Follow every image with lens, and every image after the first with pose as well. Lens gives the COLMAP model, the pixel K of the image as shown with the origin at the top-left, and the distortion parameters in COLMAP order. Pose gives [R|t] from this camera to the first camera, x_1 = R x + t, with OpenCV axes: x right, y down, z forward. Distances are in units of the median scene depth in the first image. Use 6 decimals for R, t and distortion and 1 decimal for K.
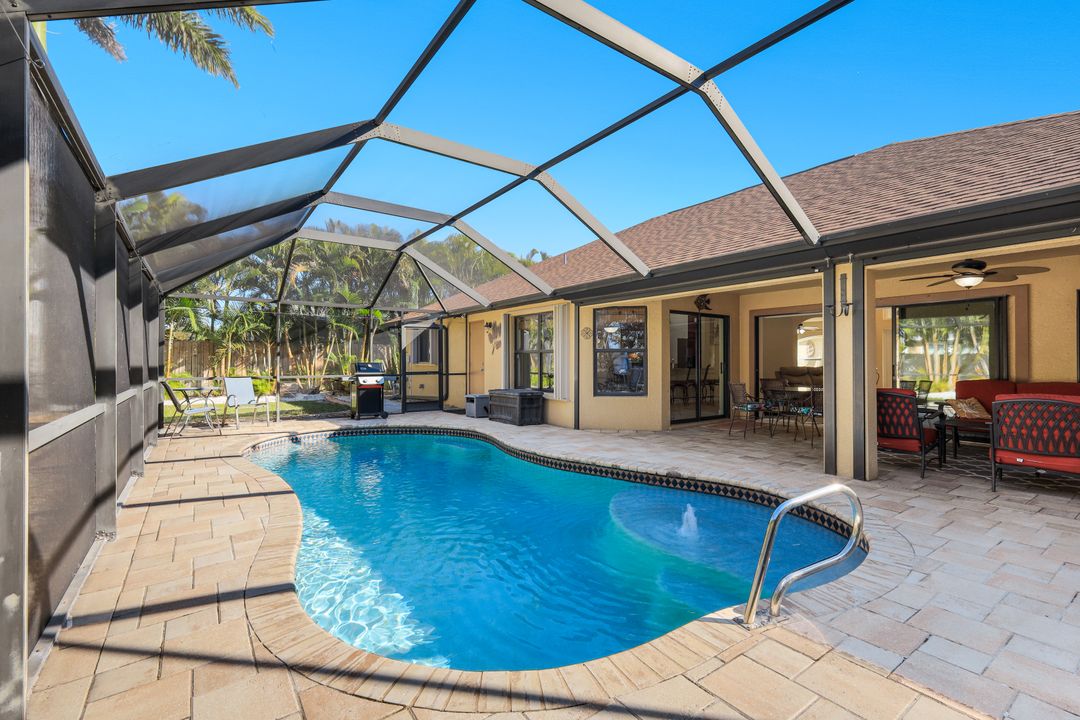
lens RADIAL K [[476.9, 0, 536.4], [0, 476.9, 362.4], [0, 0, 1]] dist [0.002458, 0.000479]
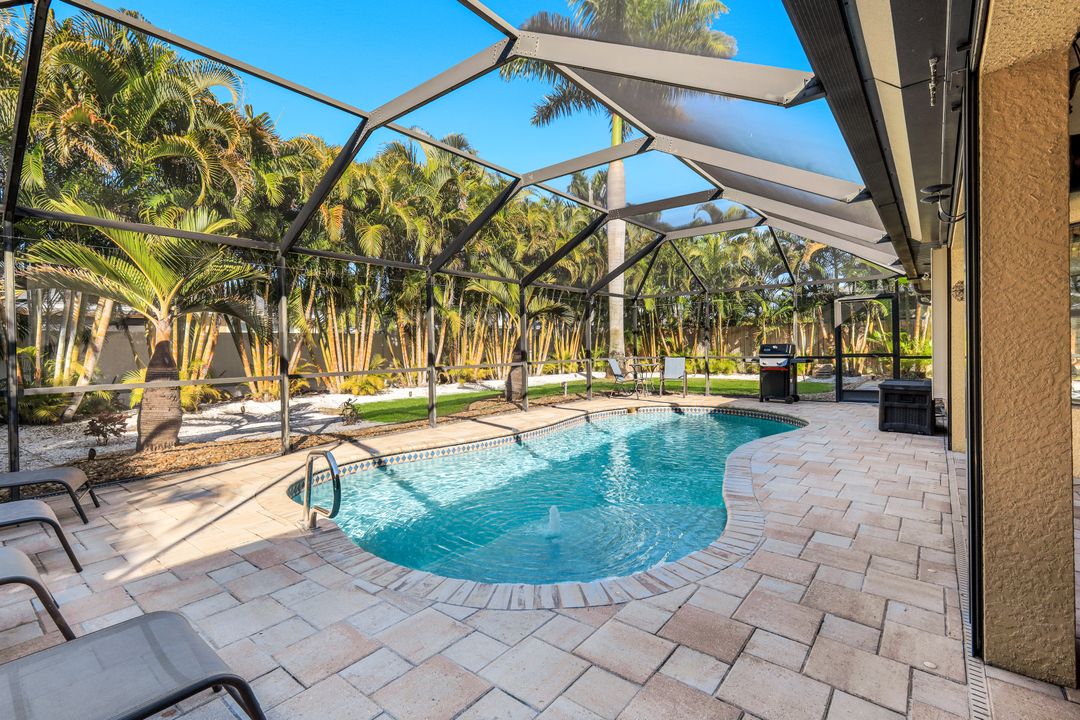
lens RADIAL K [[476.9, 0, 537.7], [0, 476.9, 350.8], [0, 0, 1]] dist [0.002458, 0.000479]
pose [[0.294162, 0.001887, -0.955754, 1.651483], [0.016965, 0.999830, 0.007196, -0.002001], [0.955605, -0.018331, 0.294081, 0.984672]]
